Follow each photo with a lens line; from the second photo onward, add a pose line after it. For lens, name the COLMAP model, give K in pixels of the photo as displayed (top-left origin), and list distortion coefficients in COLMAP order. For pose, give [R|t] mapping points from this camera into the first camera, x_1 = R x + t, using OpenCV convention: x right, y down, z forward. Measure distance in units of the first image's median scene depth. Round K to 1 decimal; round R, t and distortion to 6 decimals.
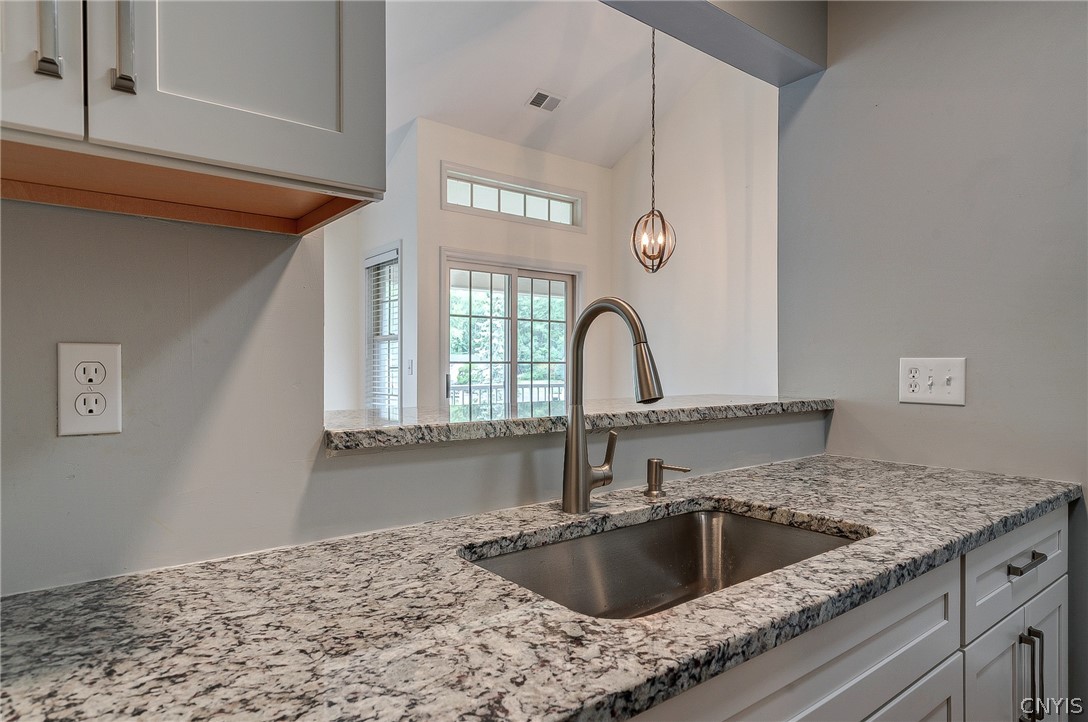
lens RADIAL K [[622.2, 0, 543.3], [0, 622.2, 368.5], [0, 0, 1]] dist [0.003718, 0.003803]
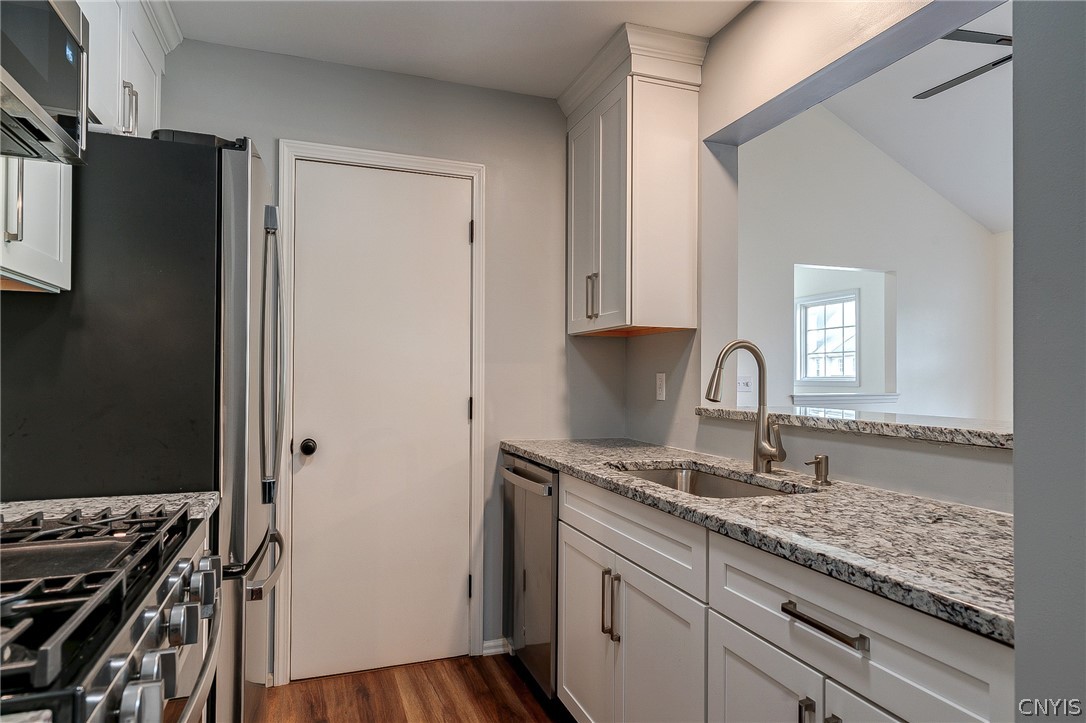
lens RADIAL K [[621.1, 0, 537.8], [0, 621.1, 370.4], [0, 0, 1]] dist [0.003718, 0.003803]
pose [[-0.307250, -0.013645, -0.951531, 1.528714], [-0.014066, 0.999853, -0.009796, -0.007454], [0.951525, 0.010375, -0.307397, 0.816240]]
